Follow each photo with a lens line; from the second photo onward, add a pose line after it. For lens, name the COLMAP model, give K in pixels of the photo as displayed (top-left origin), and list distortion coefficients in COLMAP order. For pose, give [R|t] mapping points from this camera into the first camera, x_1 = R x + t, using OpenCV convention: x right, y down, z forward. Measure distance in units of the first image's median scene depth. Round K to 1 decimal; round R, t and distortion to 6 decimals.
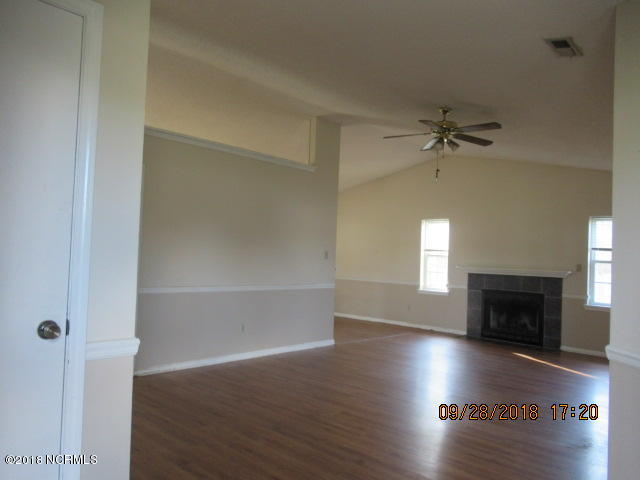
lens RADIAL K [[485.0, 0, 319.6], [0, 485.0, 240.5], [0, 0, 1]] dist [-0.012918, -0.004958]
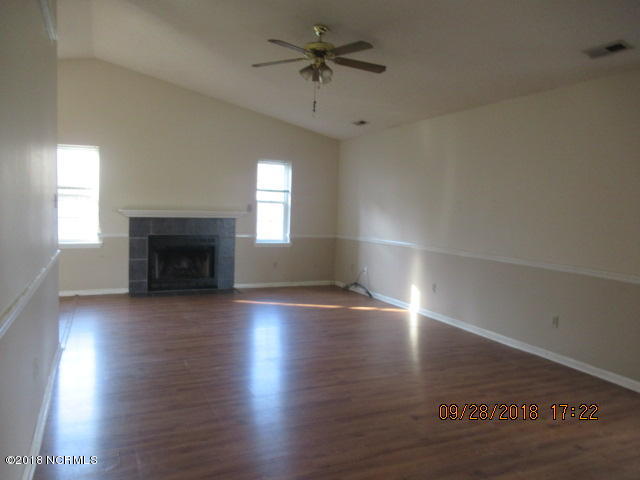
lens RADIAL K [[485.0, 0, 319.9], [0, 485.0, 237.9], [0, 0, 1]] dist [-0.012918, -0.004958]
pose [[0.409472, -0.092144, 0.907657, -0.315274], [-0.038654, 0.992241, 0.118169, -0.007242], [-0.911503, -0.083472, 0.402733, 0.390040]]
